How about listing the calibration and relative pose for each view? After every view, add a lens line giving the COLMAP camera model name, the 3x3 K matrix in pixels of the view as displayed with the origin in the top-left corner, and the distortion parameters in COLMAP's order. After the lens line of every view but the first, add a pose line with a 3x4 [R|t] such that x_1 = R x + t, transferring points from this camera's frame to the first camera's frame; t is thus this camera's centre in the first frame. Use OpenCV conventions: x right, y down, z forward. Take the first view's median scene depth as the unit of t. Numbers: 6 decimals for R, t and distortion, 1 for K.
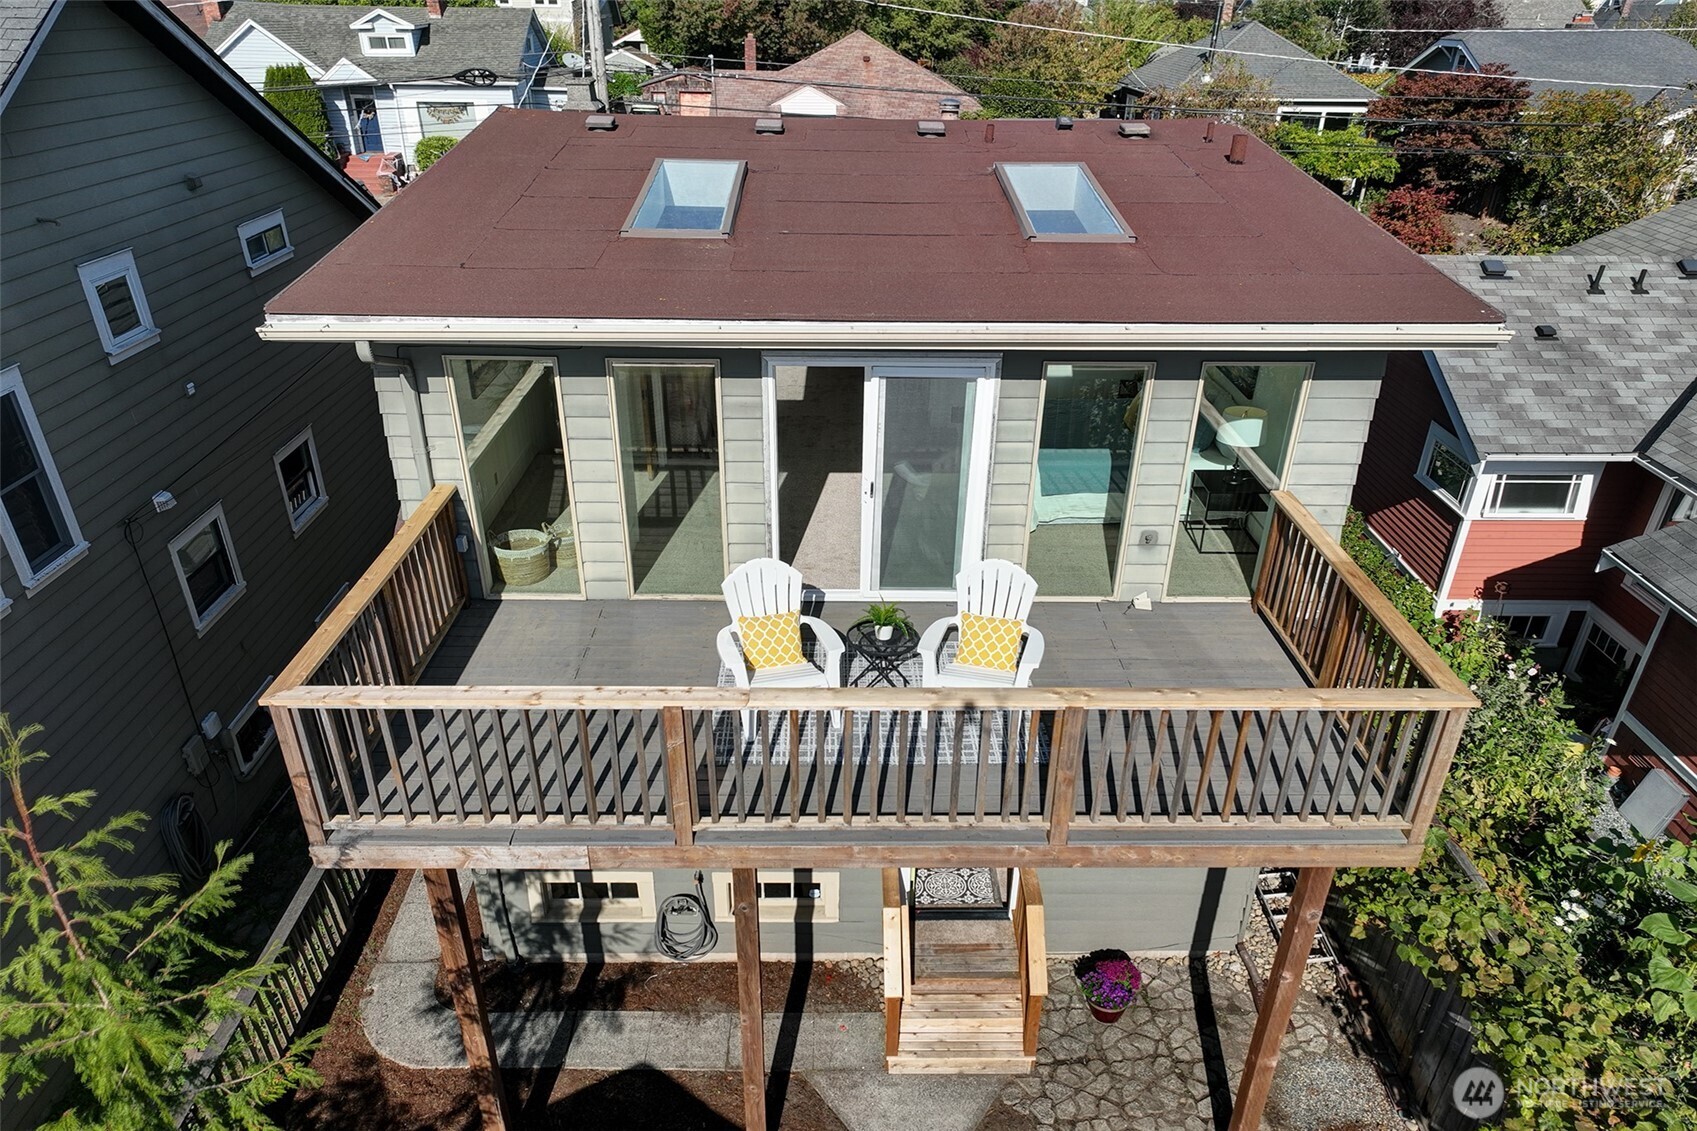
lens RADIAL K [[1240.0, 0, 850.2], [0, 1240.0, 566.8], [0, 0, 1]] dist [0.002935, 0.017836]
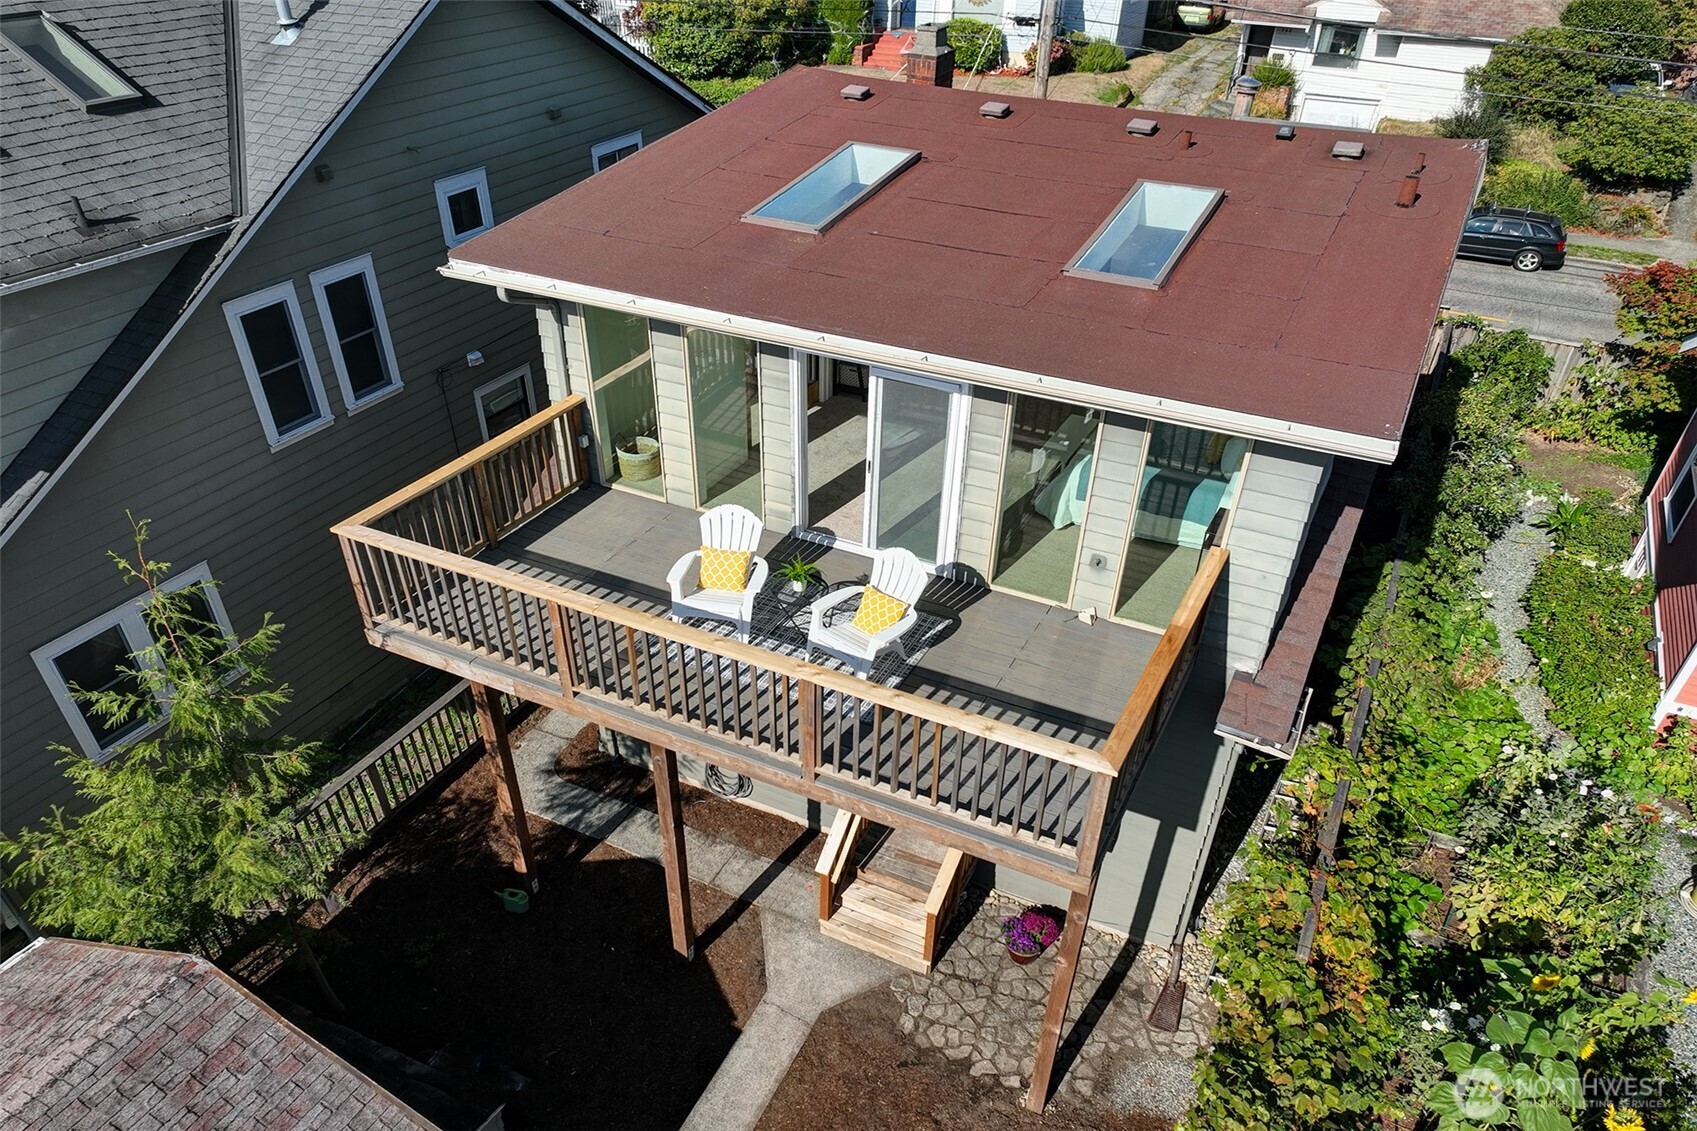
lens RADIAL K [[1240.0, 0, 850.3], [0, 1240.0, 563.6], [0, 0, 1]] dist [0.002935, 0.017836]
pose [[0.892048, 0.240361, -0.382723, 0.442146], [-0.201227, 0.969509, 0.139860, -0.124077], [0.404670, -0.047747, 0.913215, -0.091507]]
